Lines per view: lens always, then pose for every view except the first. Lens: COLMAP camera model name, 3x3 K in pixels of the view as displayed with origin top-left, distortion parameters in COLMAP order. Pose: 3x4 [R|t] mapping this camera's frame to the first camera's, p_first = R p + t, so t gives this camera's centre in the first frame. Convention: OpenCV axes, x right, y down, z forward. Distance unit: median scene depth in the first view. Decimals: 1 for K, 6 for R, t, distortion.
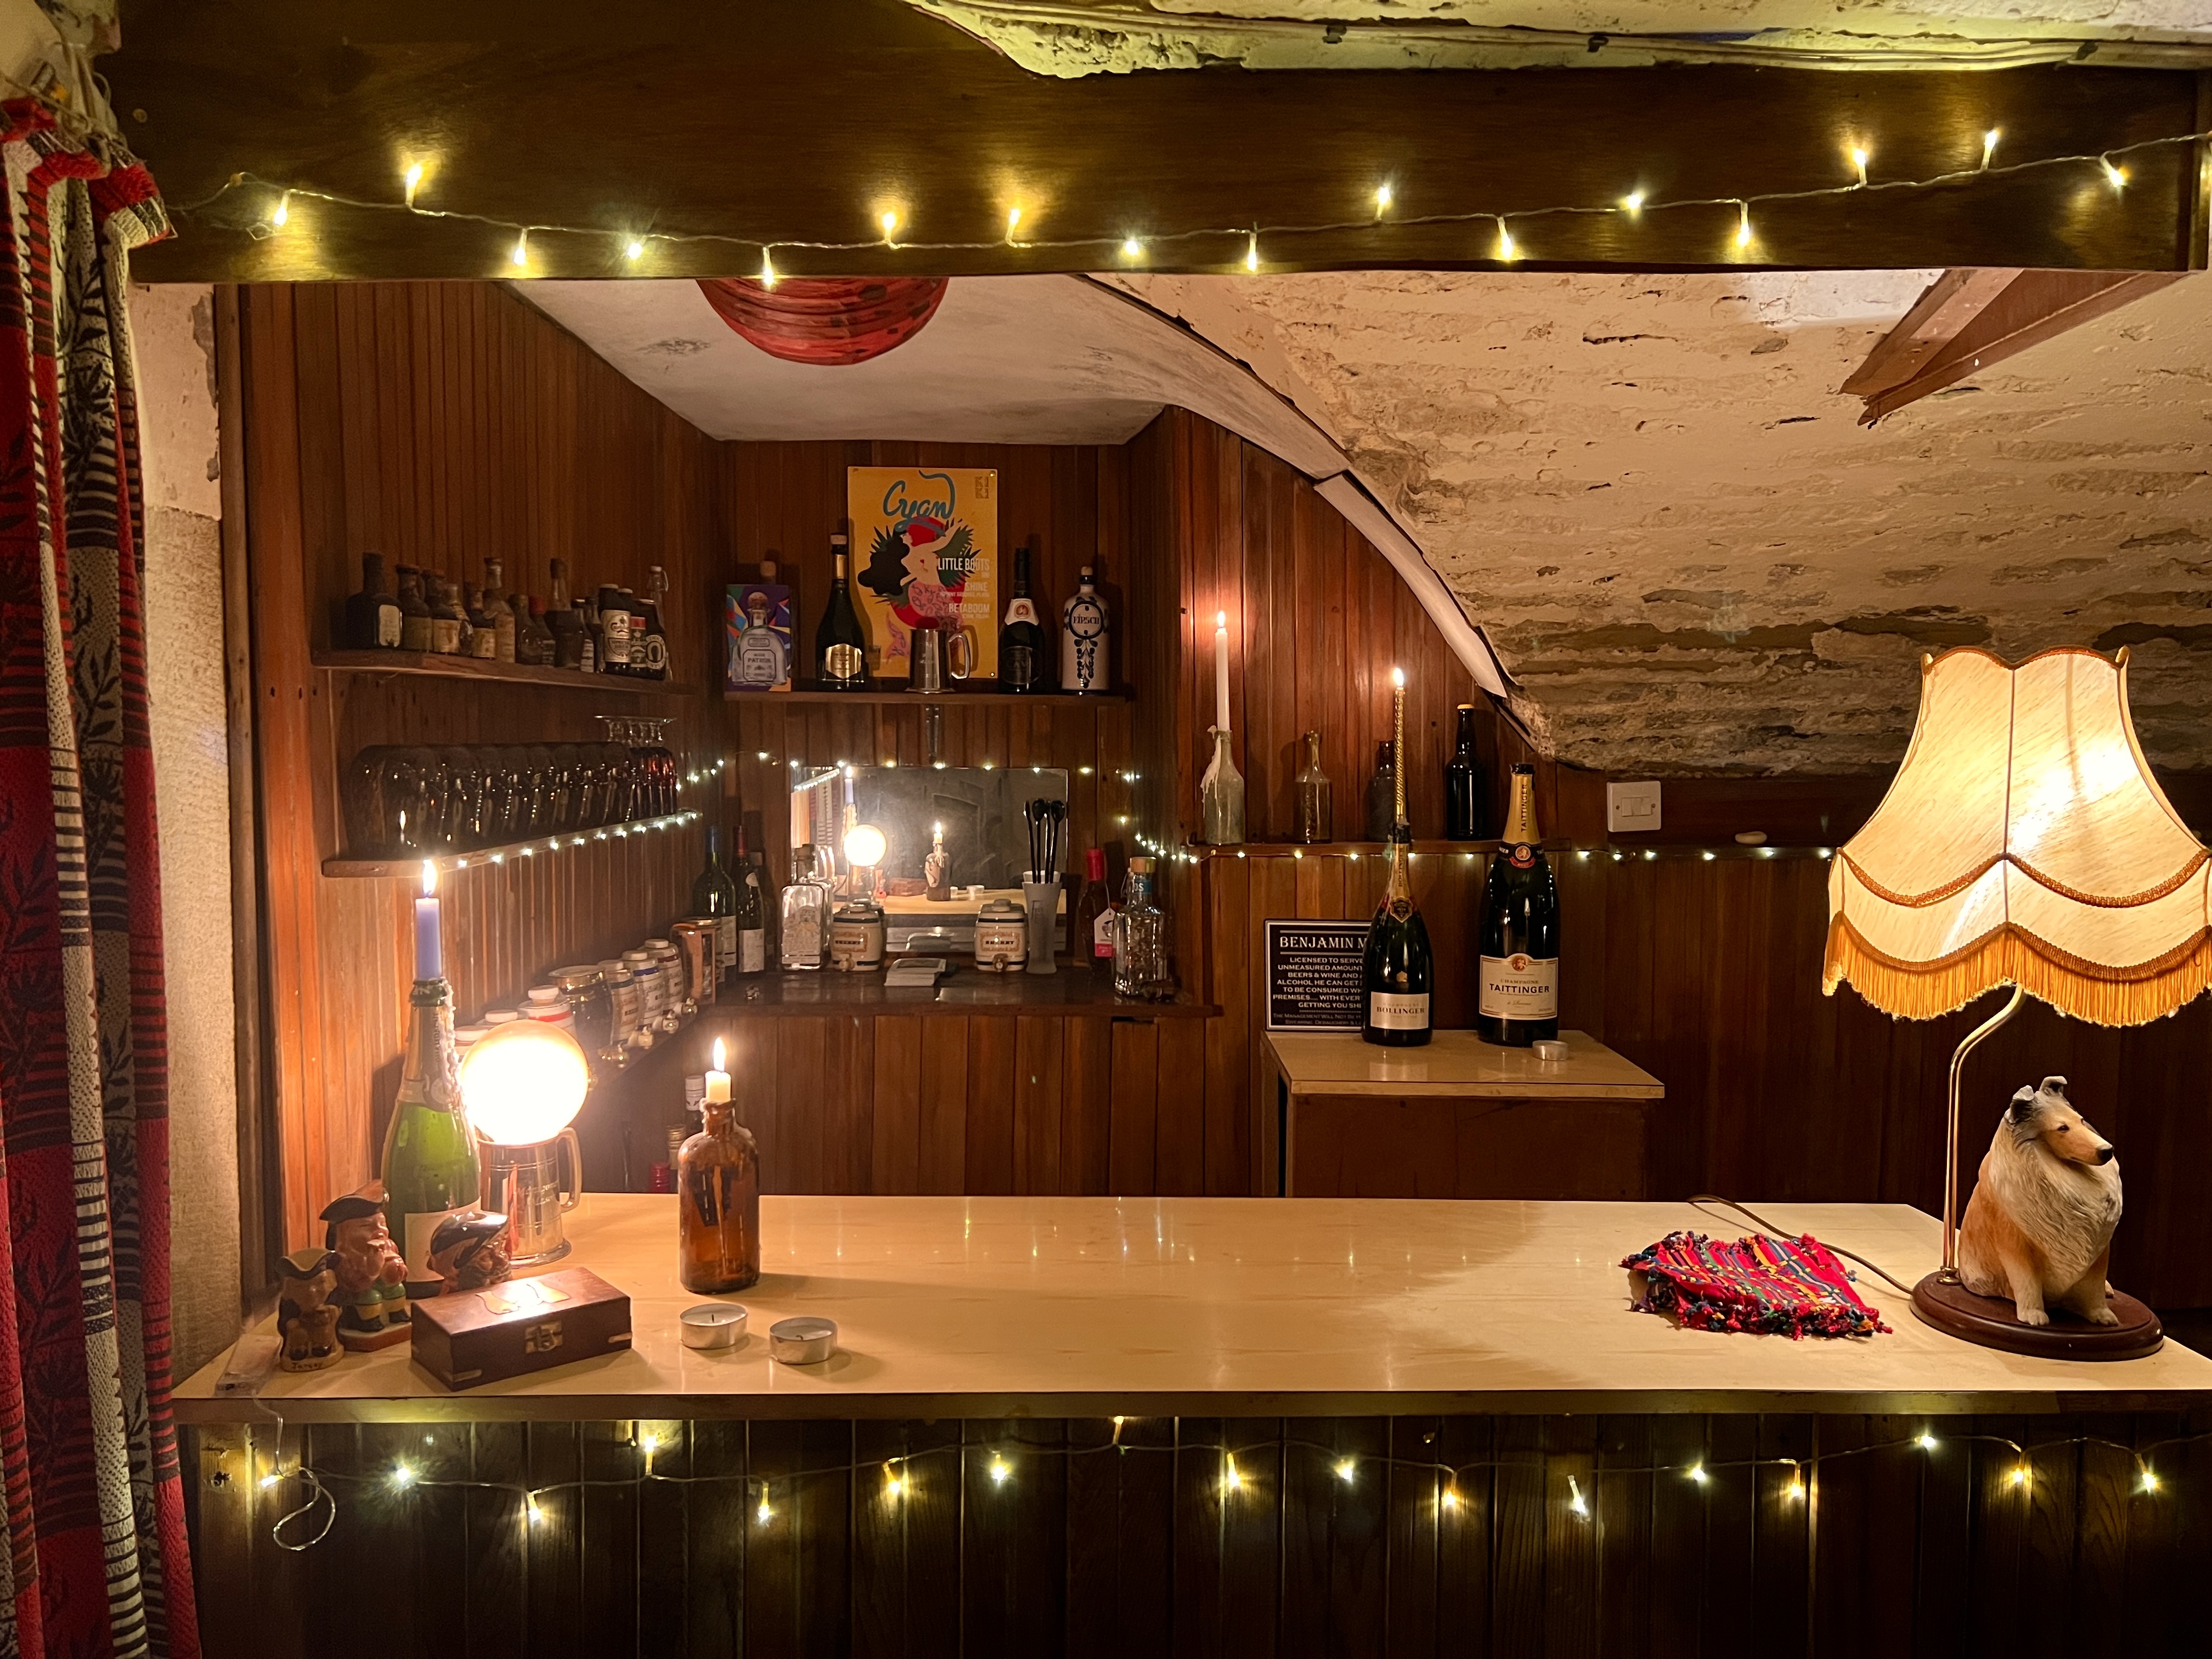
lens RADIAL K [[1650.4, 0, 1122.6], [0, 1650.4, 848.9], [0, 0, 1]] dist [0.097479, -0.129526]
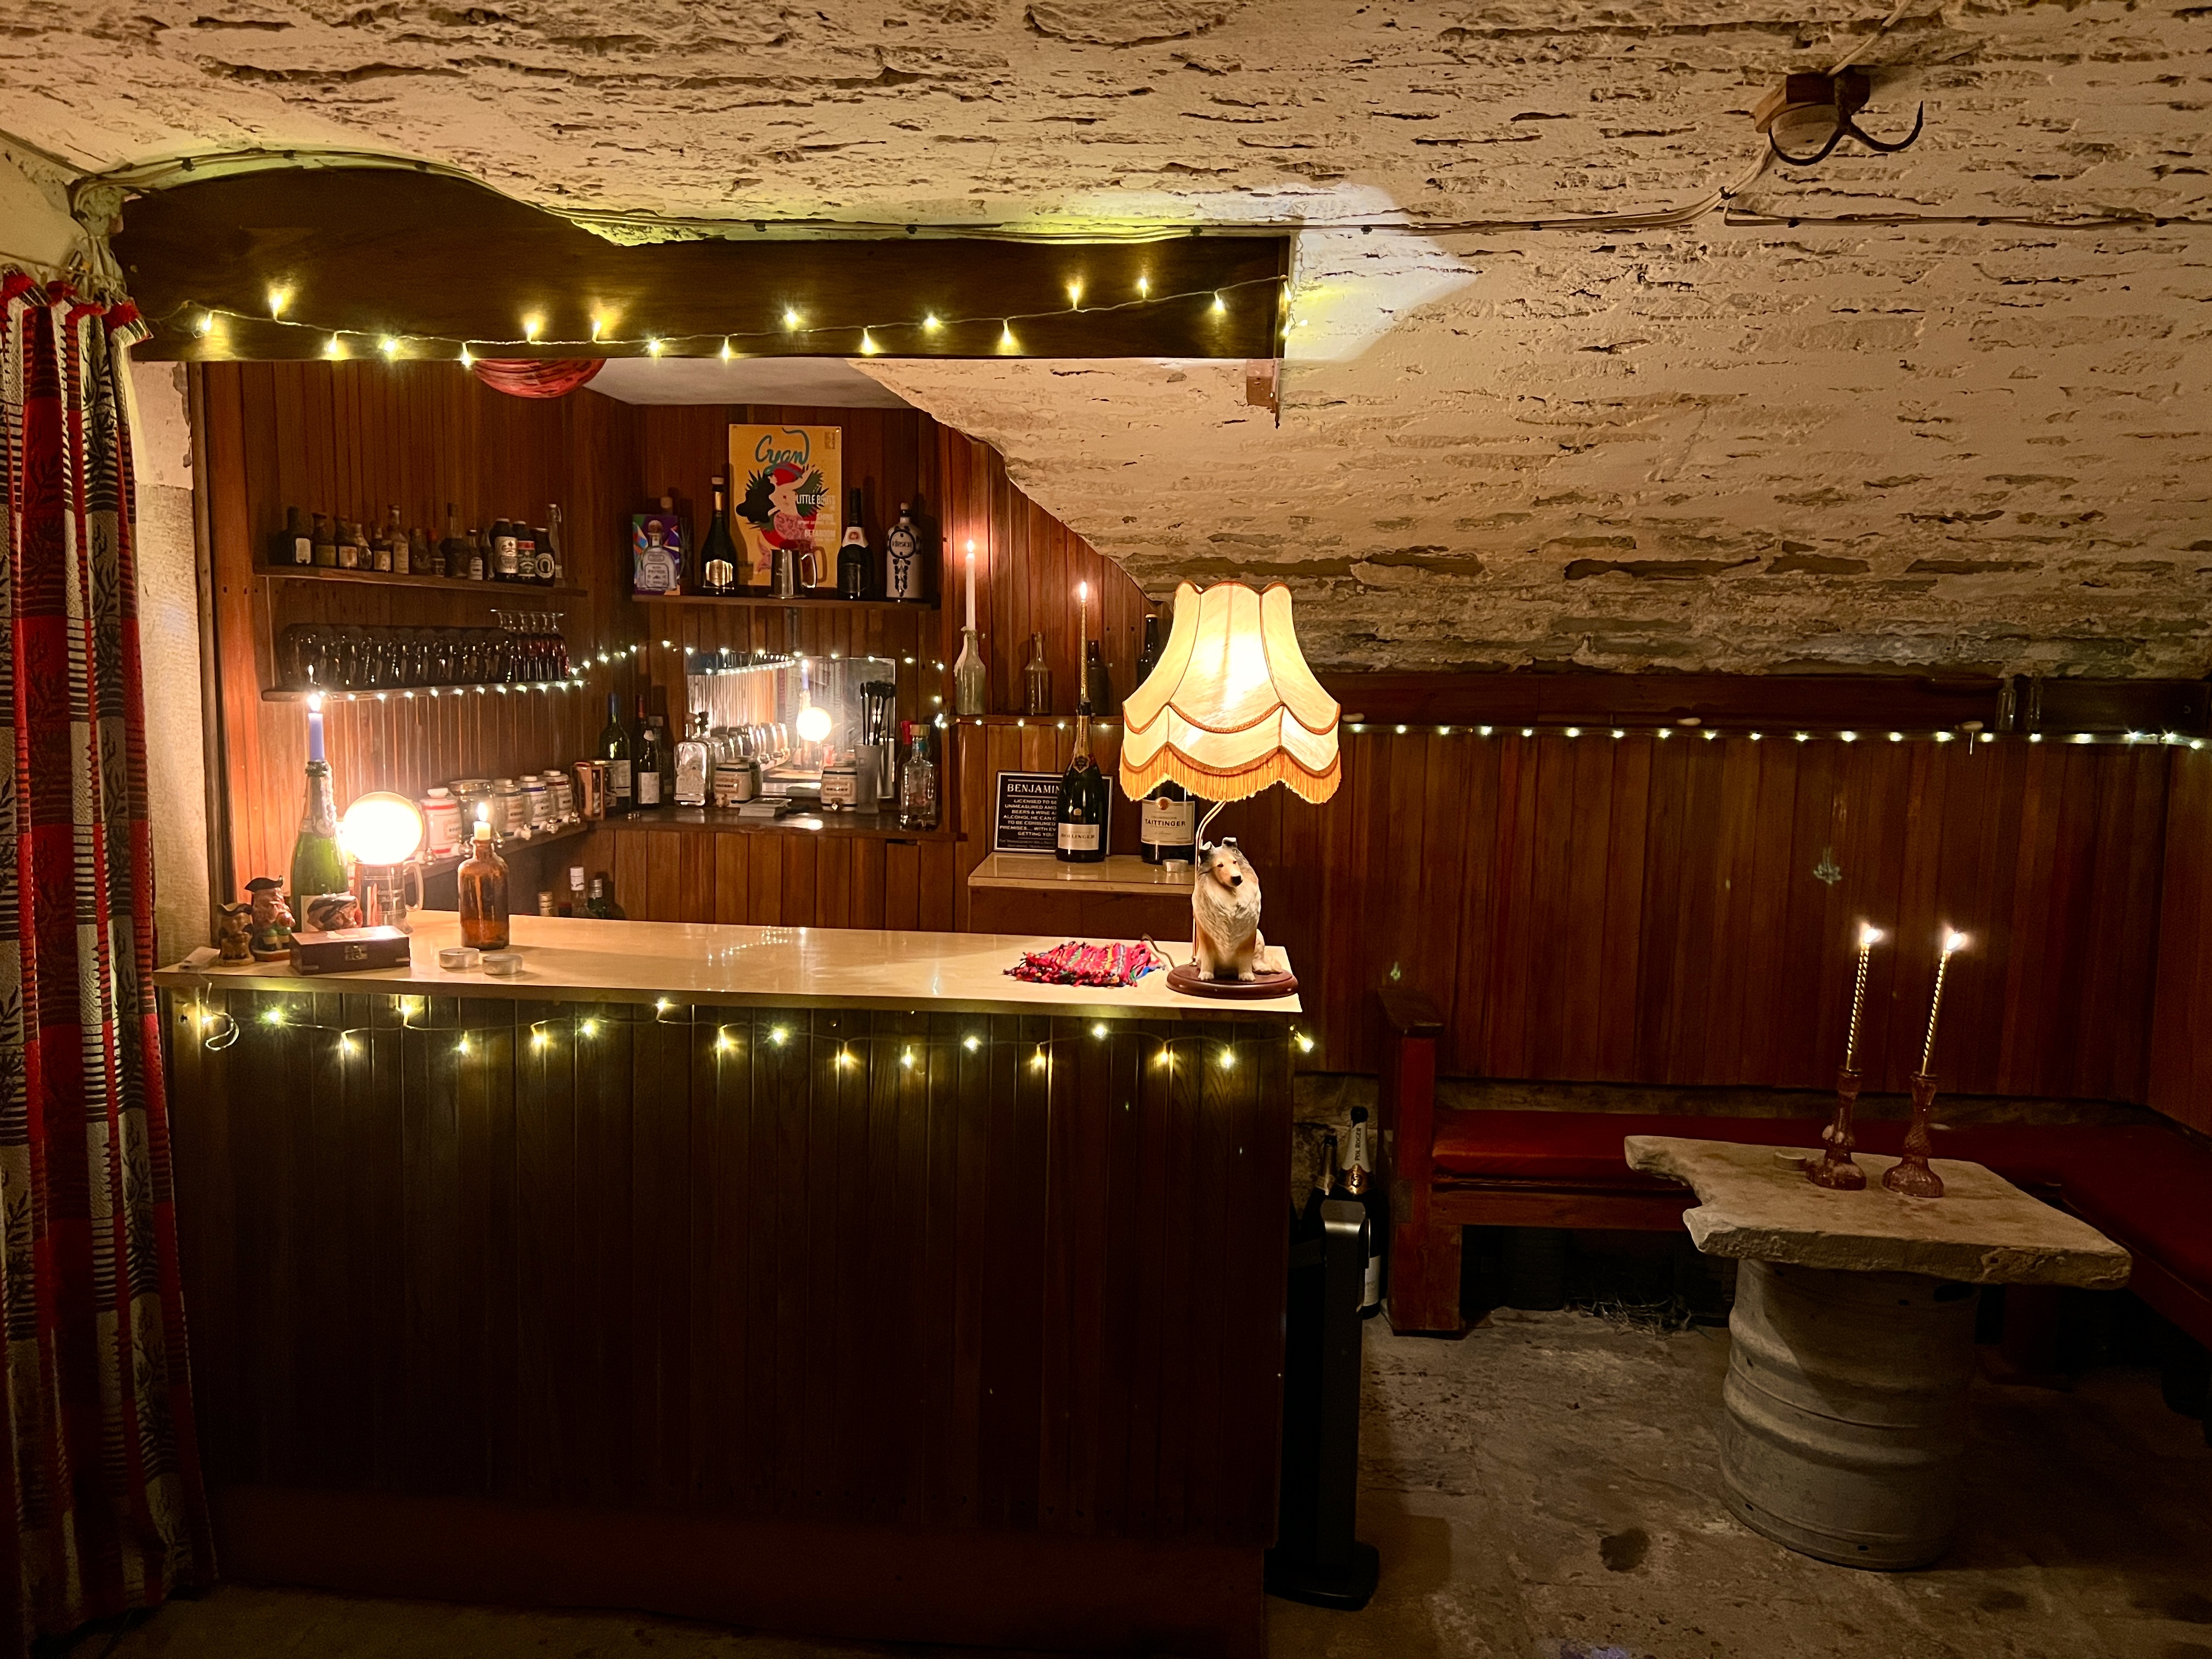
lens RADIAL K [[1669.8, 0, 1109.2], [0, 1669.8, 850.9], [0, 0, 1]] dist [0.107581, -0.147851]
pose [[0.994568, 0.028804, -0.100025, 0.359608], [-0.023395, 0.998221, 0.054839, 0.035403], [0.101427, -0.052201, 0.993473, -0.407865]]
